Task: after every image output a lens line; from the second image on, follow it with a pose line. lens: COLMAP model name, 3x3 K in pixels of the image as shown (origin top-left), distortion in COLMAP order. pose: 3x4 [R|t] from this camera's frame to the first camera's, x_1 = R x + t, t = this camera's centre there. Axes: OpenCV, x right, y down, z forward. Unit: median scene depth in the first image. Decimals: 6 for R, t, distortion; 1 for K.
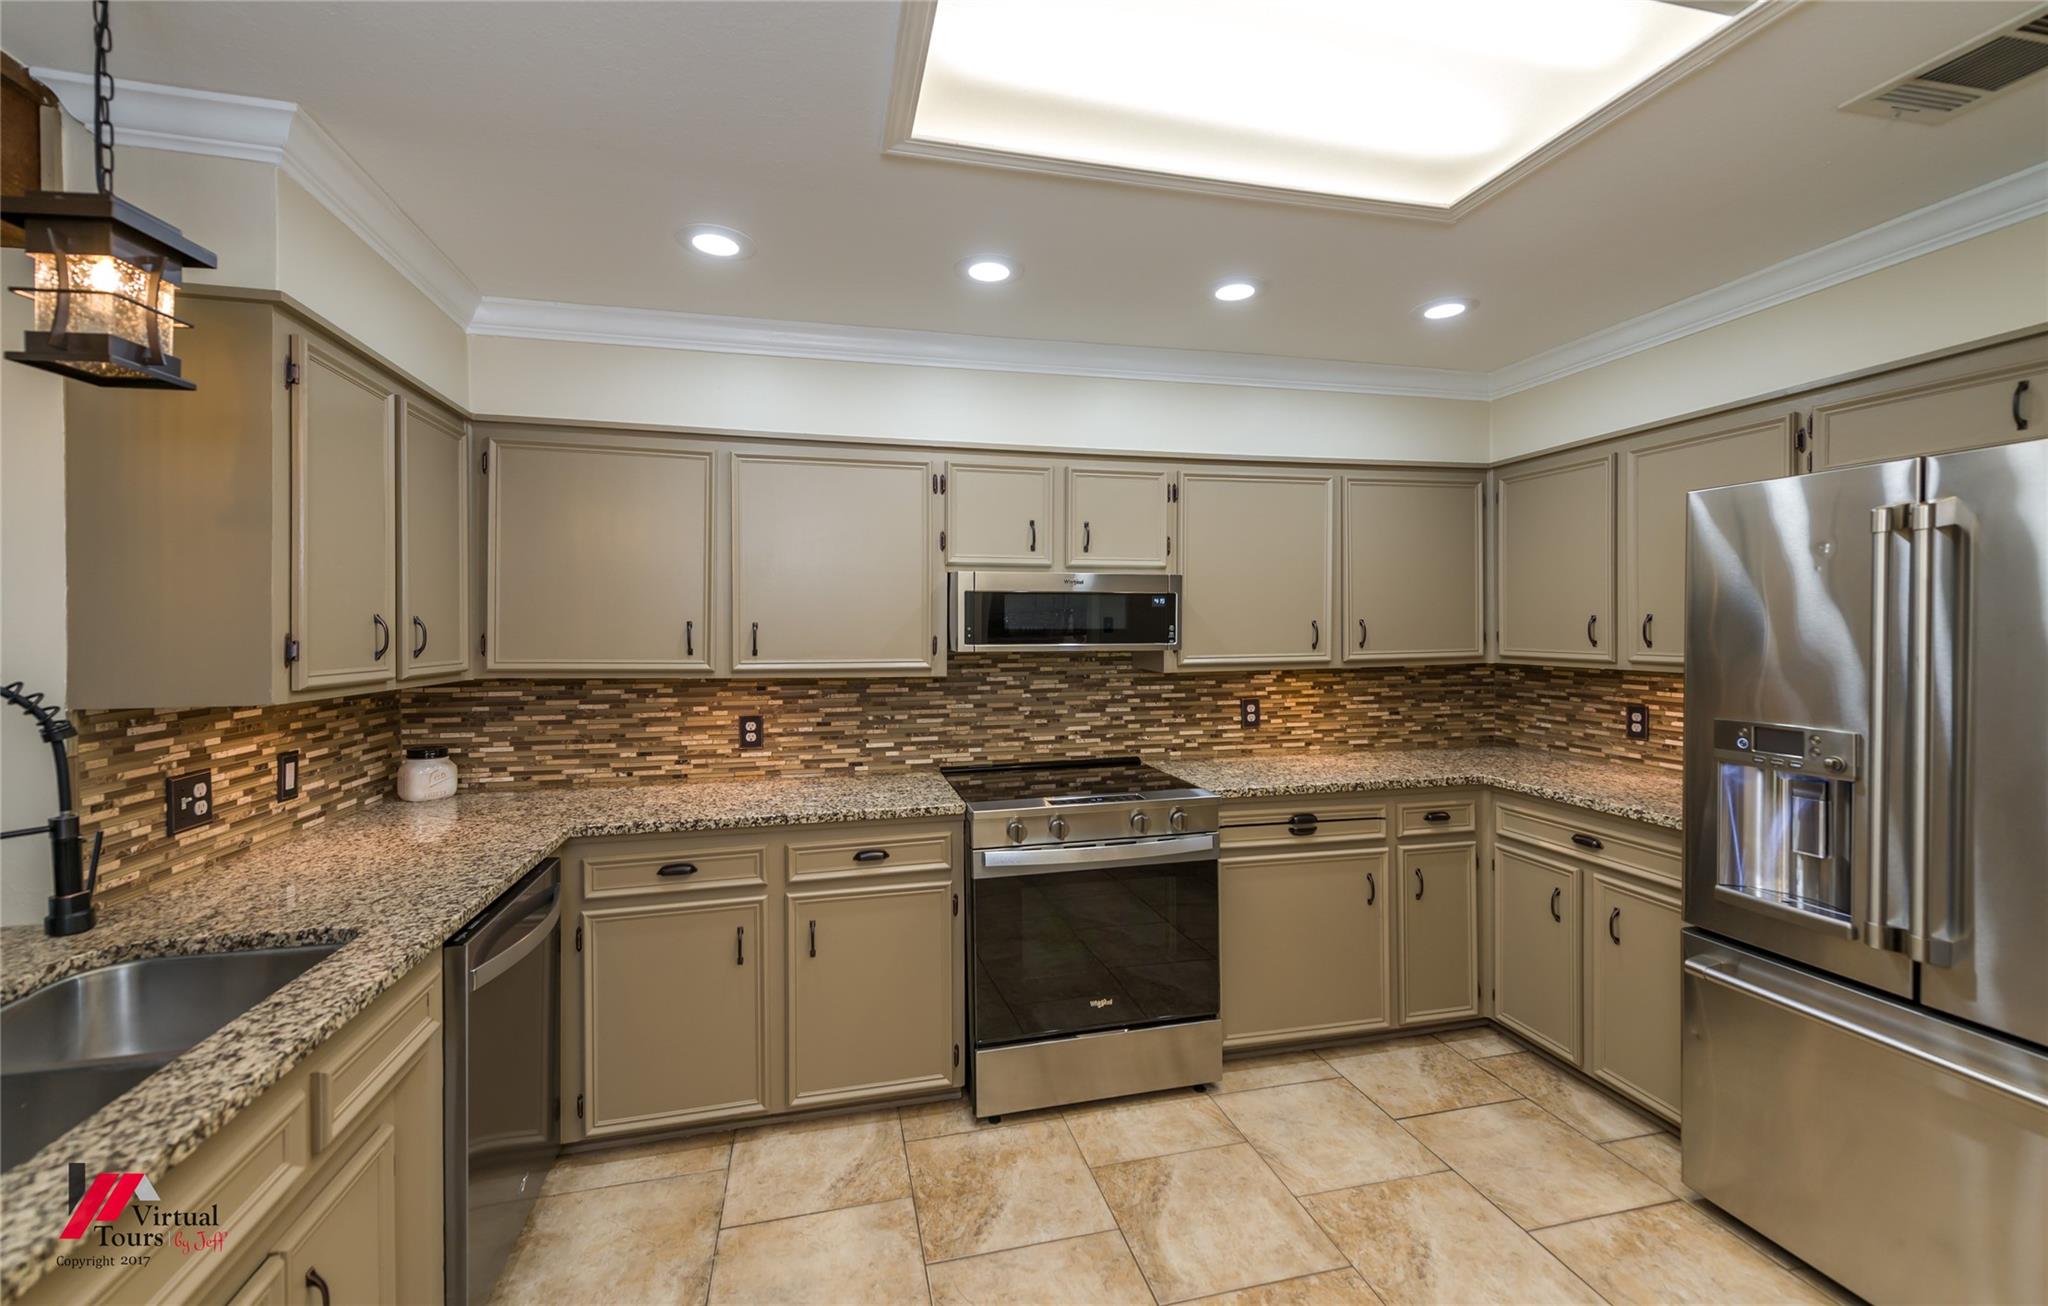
lens RADIAL K [[834.9, 0, 1018.5], [0, 834.9, 634.8], [0, 0, 1]] dist [0.016091, -0.000213]
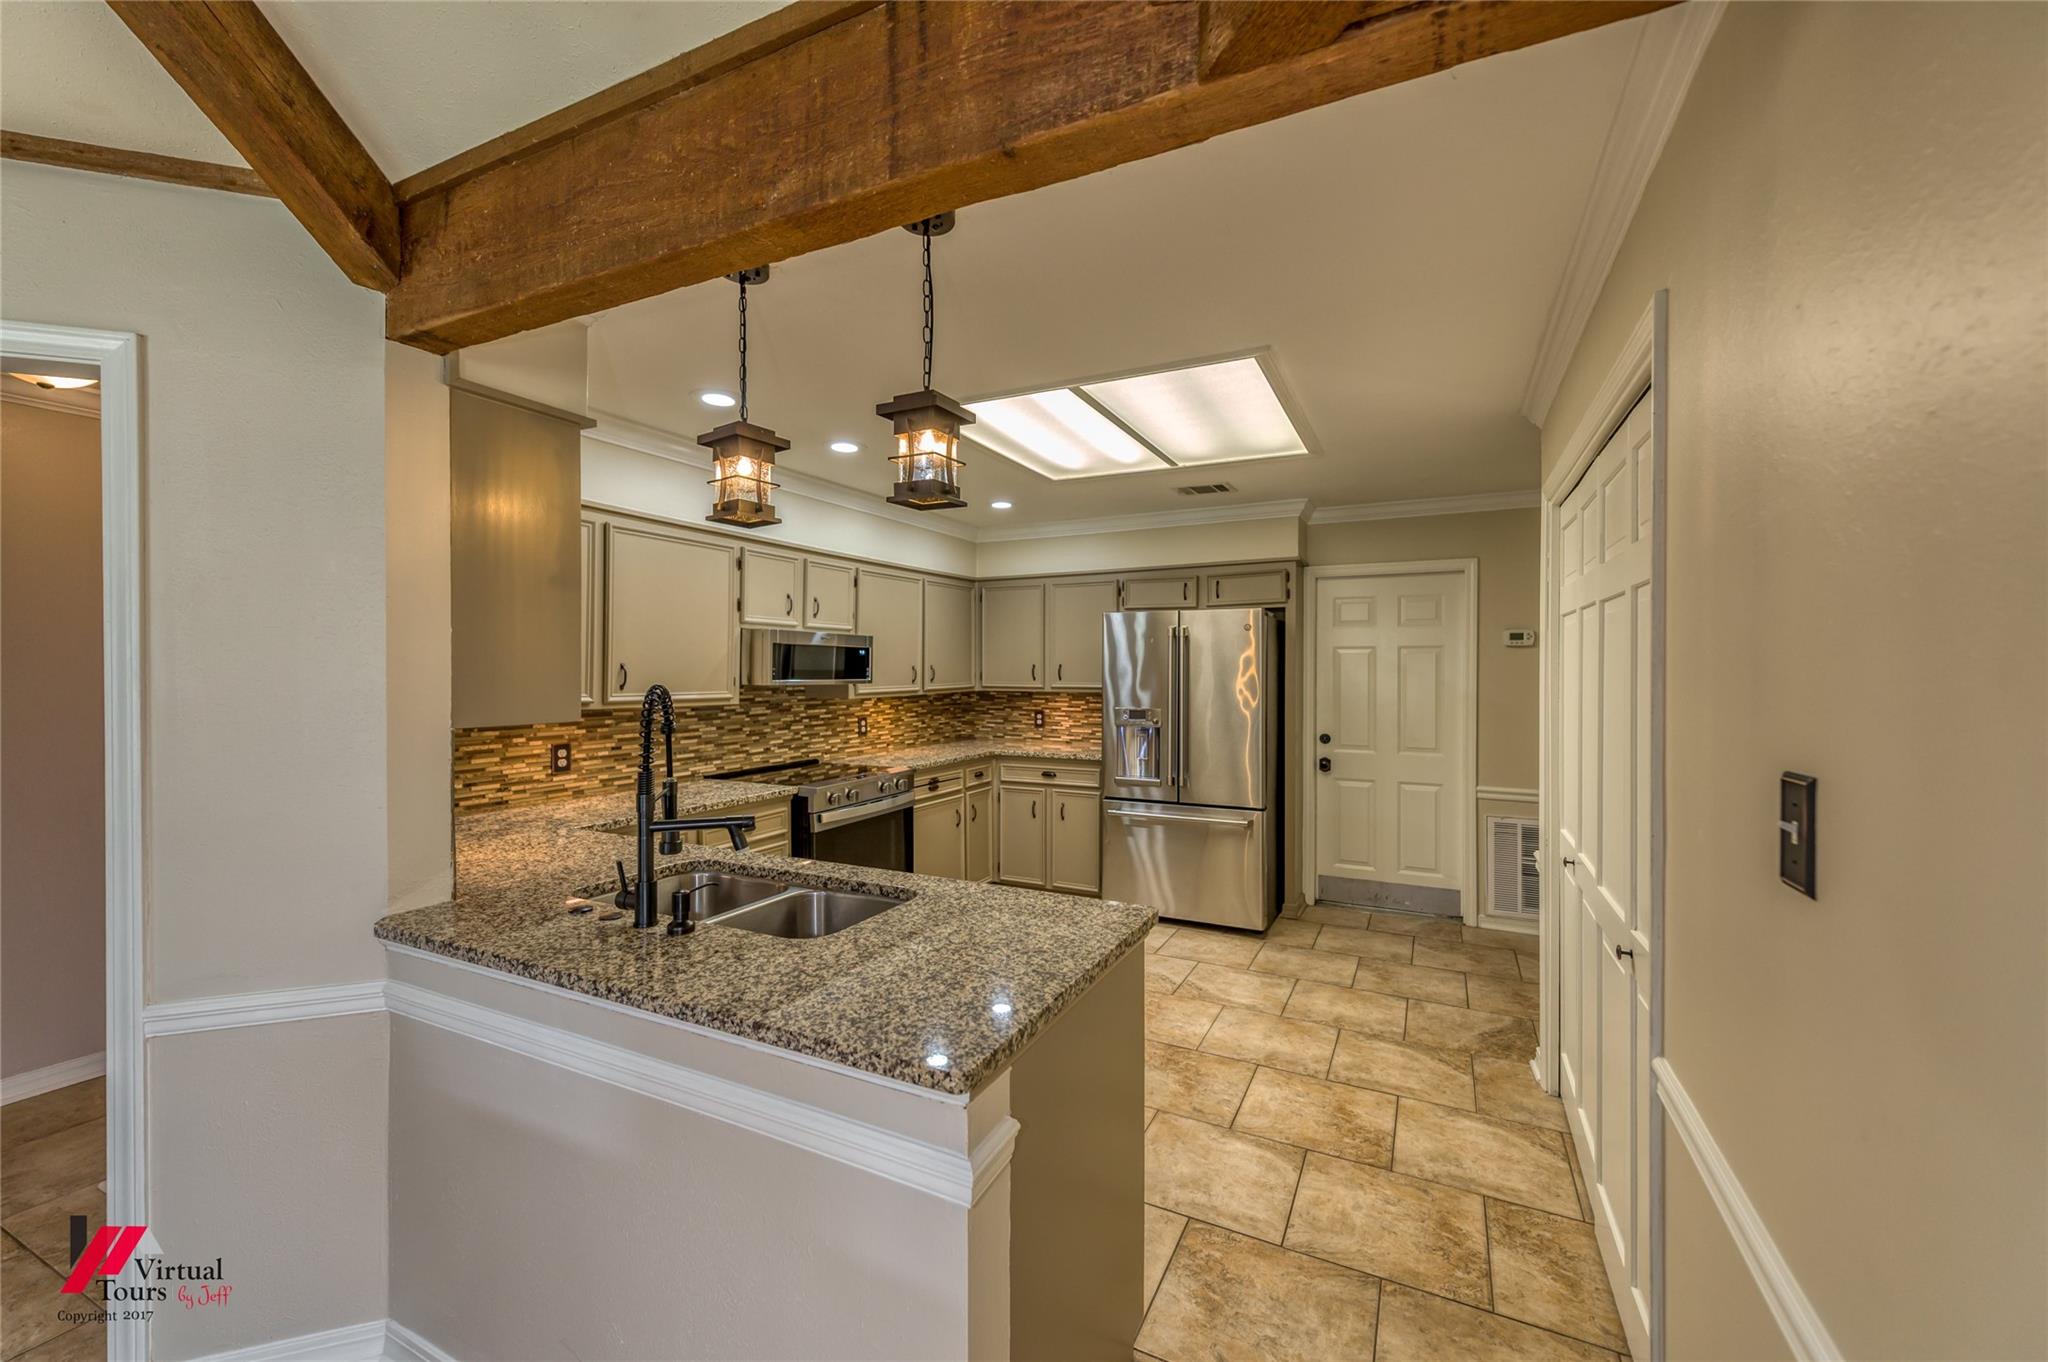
lens RADIAL K [[816.1, 0, 1026.9], [0, 816.1, 677.9], [0, 0, 1]] dist [-0.001371, -0.000038]
pose [[0.641071, -0.001793, 0.767480, -0.764376], [0.002381, 0.999997, 0.000347, 0.006995], [-0.767478, 0.001605, 0.641073, -0.203742]]
